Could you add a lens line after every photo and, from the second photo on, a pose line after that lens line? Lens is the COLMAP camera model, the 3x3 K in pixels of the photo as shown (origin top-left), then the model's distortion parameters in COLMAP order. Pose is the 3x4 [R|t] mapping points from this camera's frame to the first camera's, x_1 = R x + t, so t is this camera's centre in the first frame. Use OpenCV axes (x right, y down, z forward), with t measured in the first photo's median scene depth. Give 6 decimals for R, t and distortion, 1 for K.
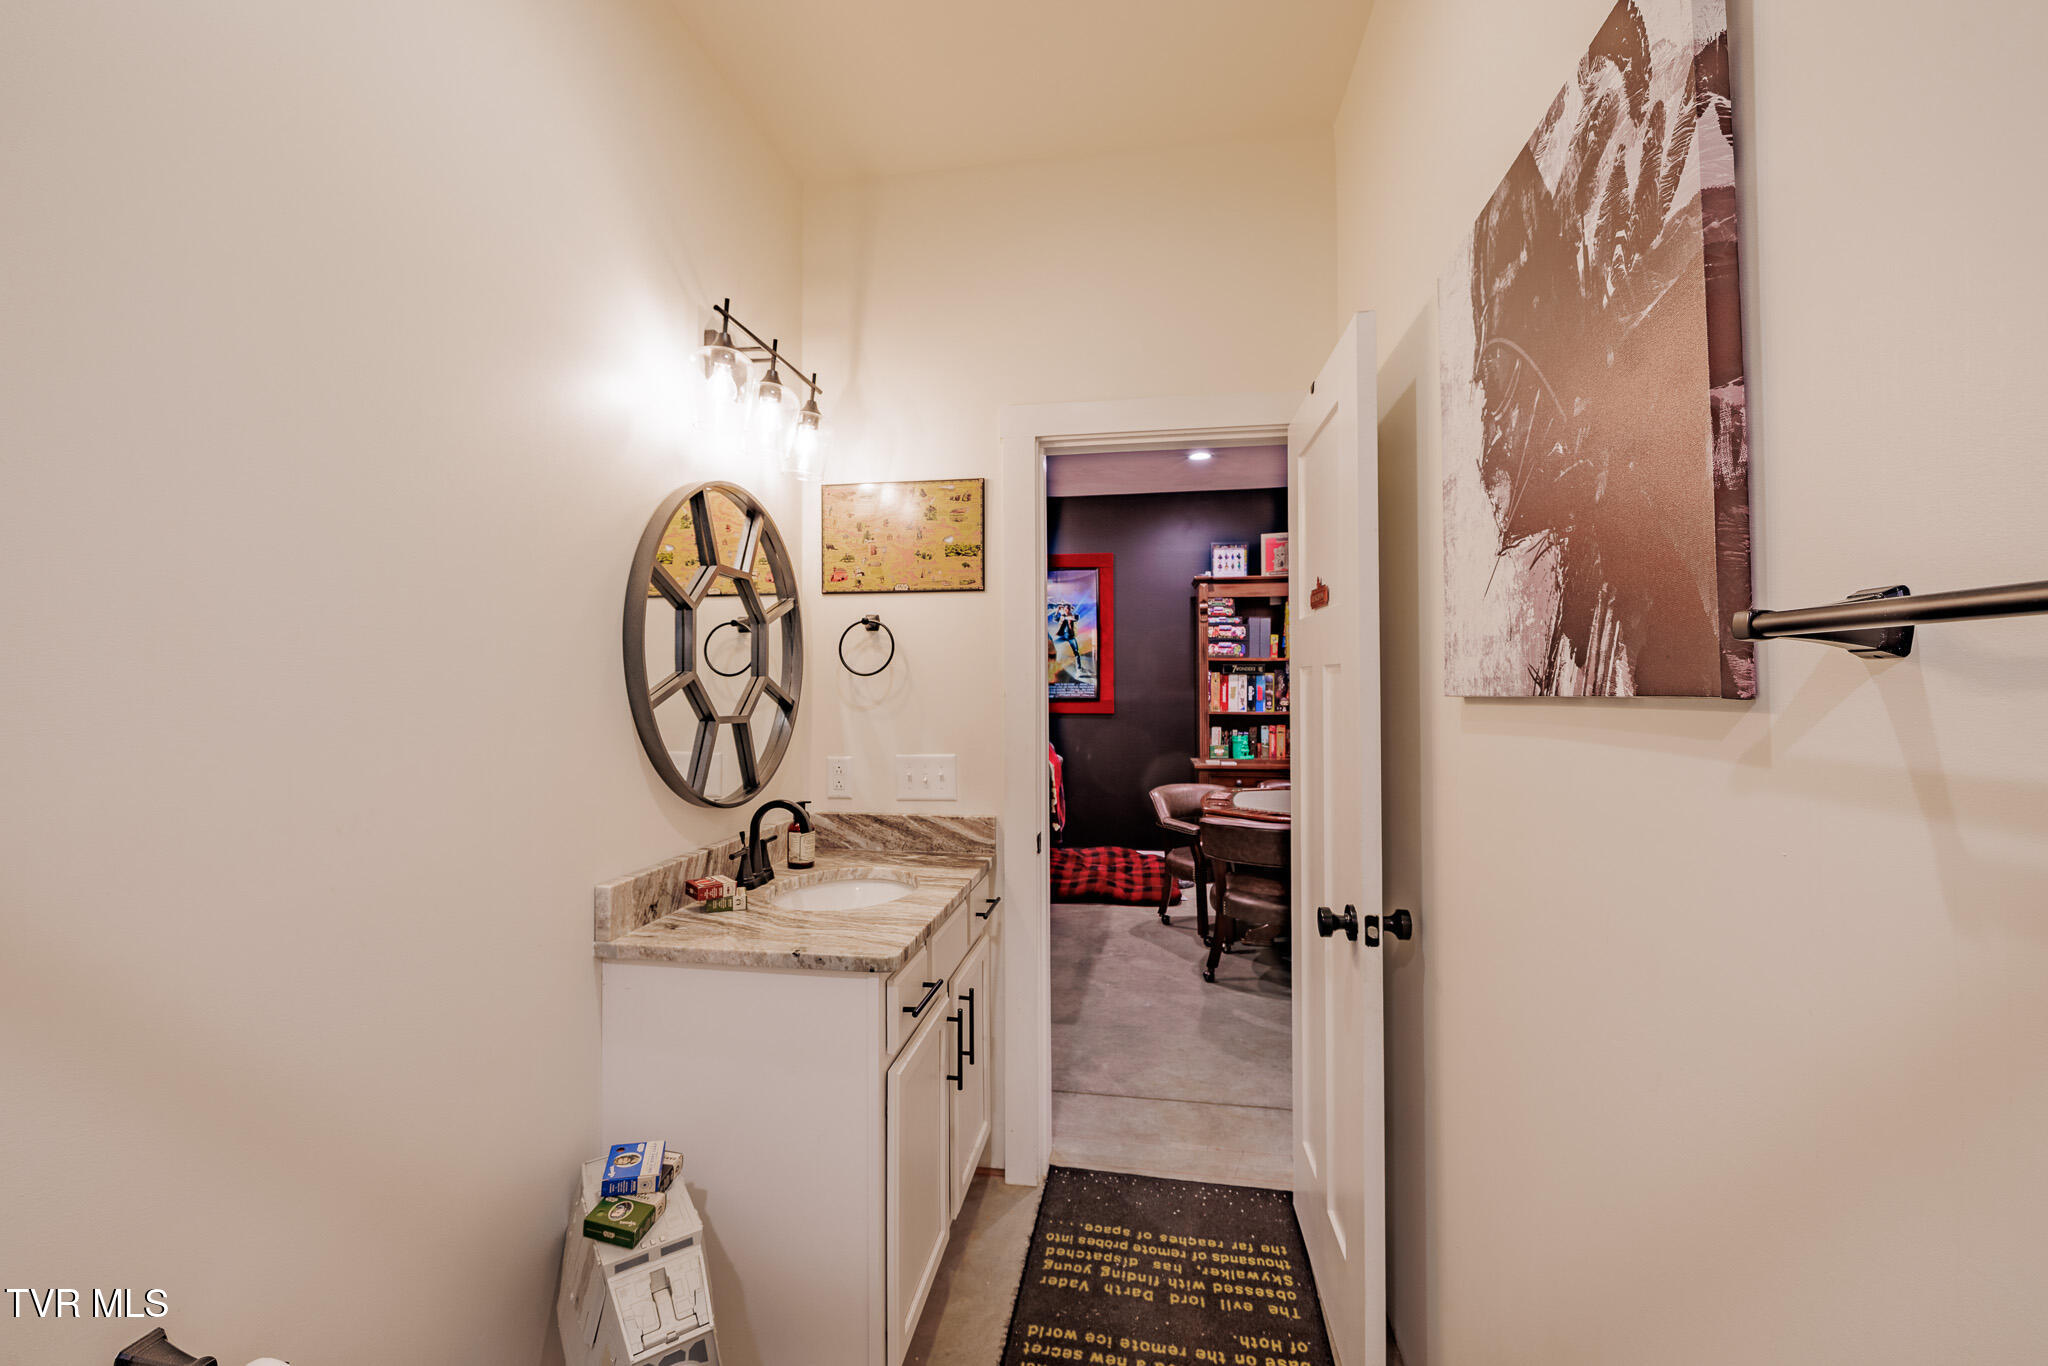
lens RADIAL K [[881.1, 0, 1016.6], [0, 881.1, 677.1], [0, 0, 1]] dist [-0.001495, -0.000034]
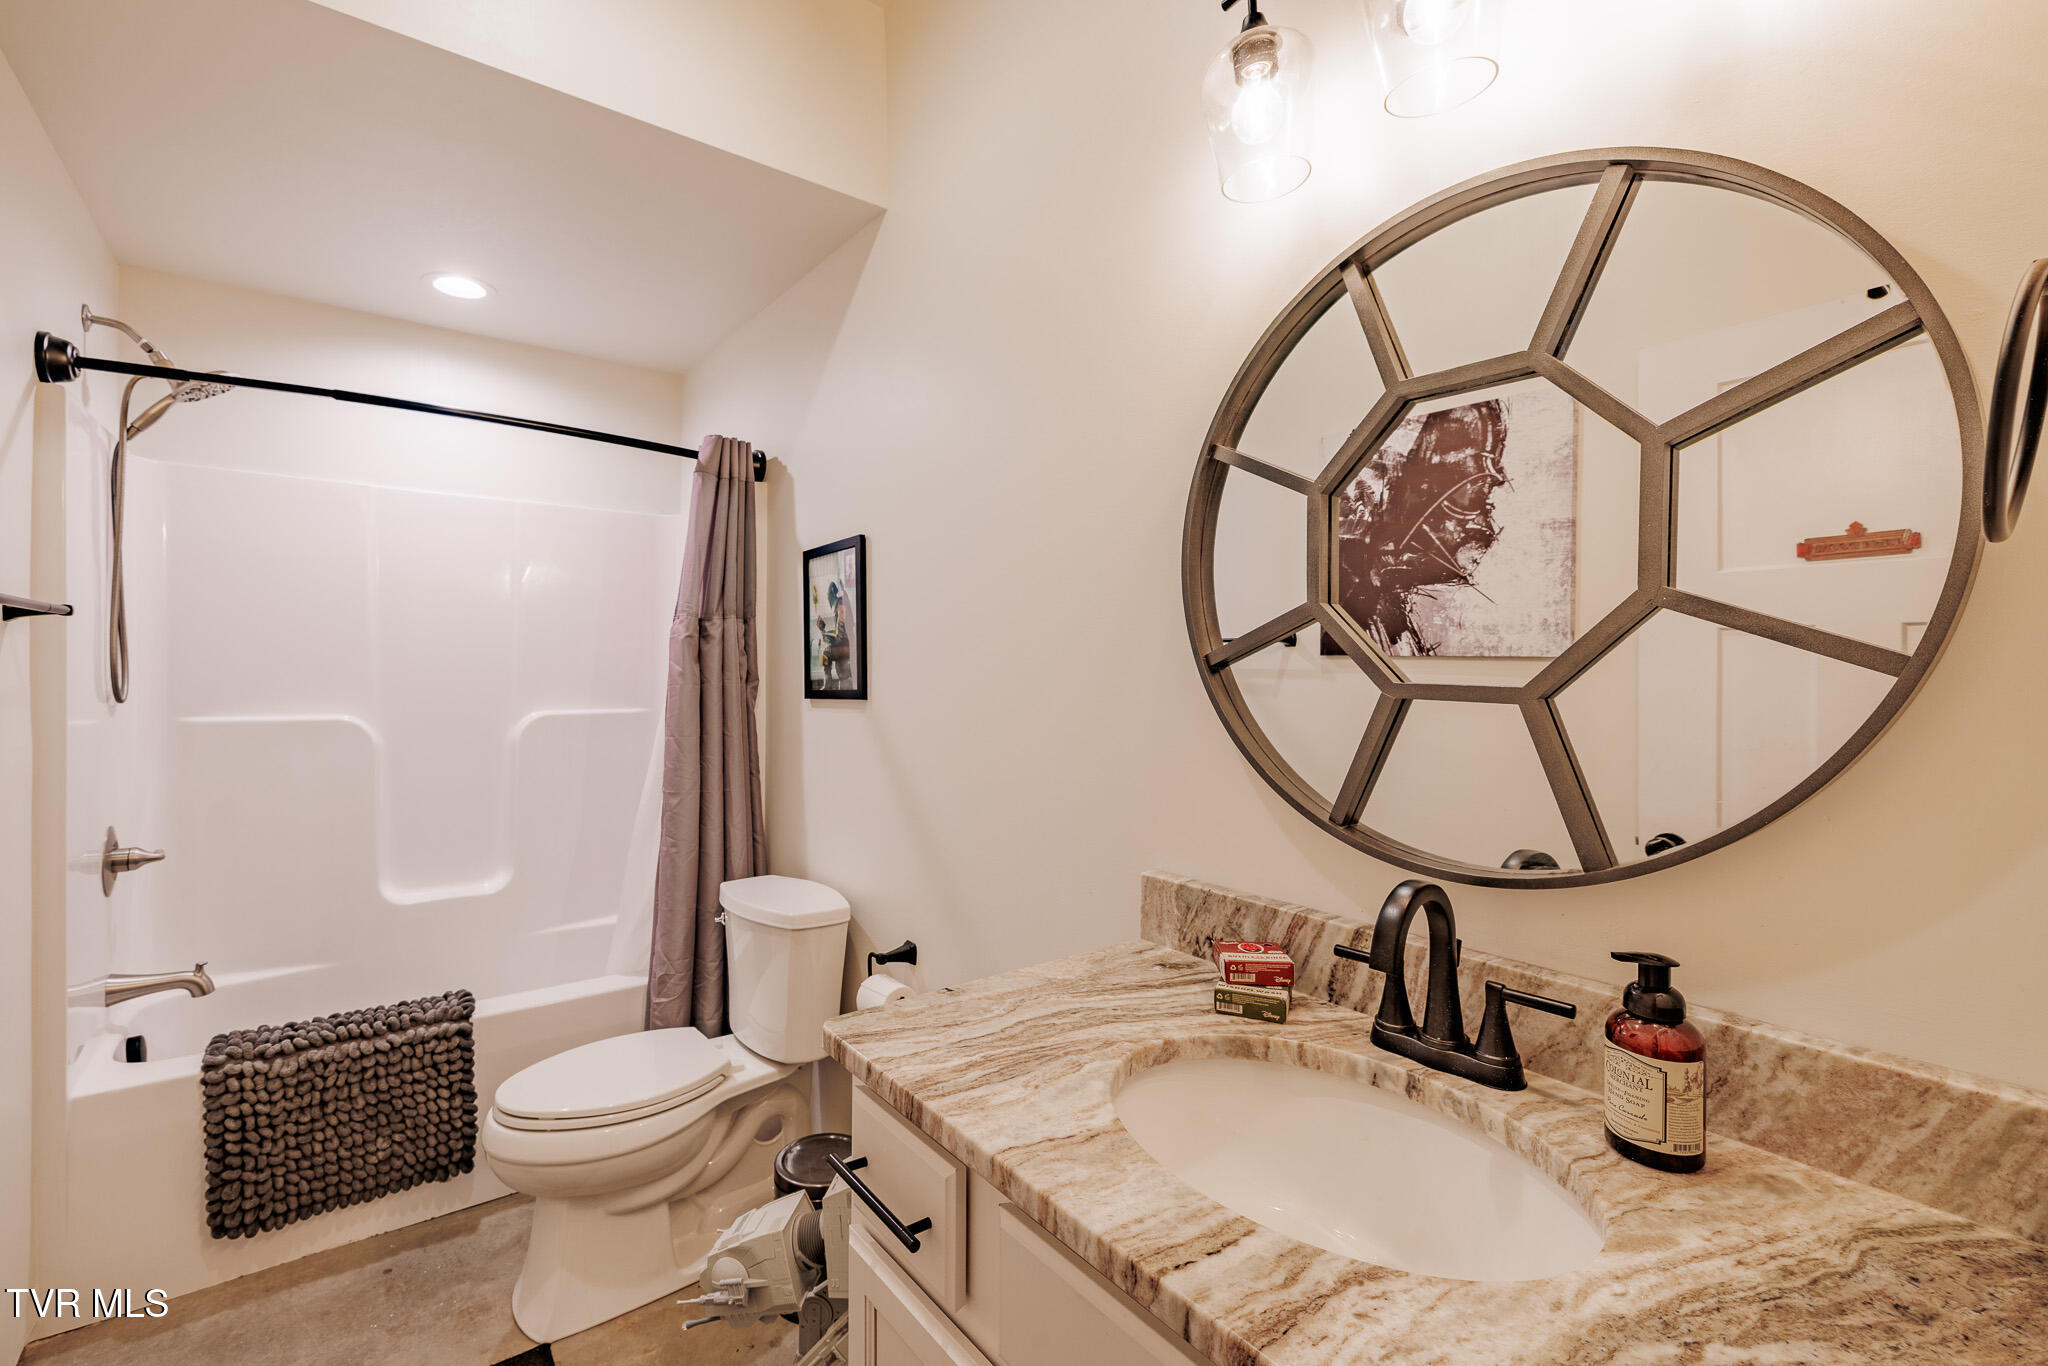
lens RADIAL K [[881.1, 0, 1006.3], [0, 881.1, 681.5], [0, 0, 1]] dist [-0.001495, -0.000034]
pose [[-0.679623, 0.003875, -0.733551, 0.222353], [-0.007471, 0.999898, 0.012204, 0.044529], [0.733524, 0.013774, -0.679524, 1.374999]]
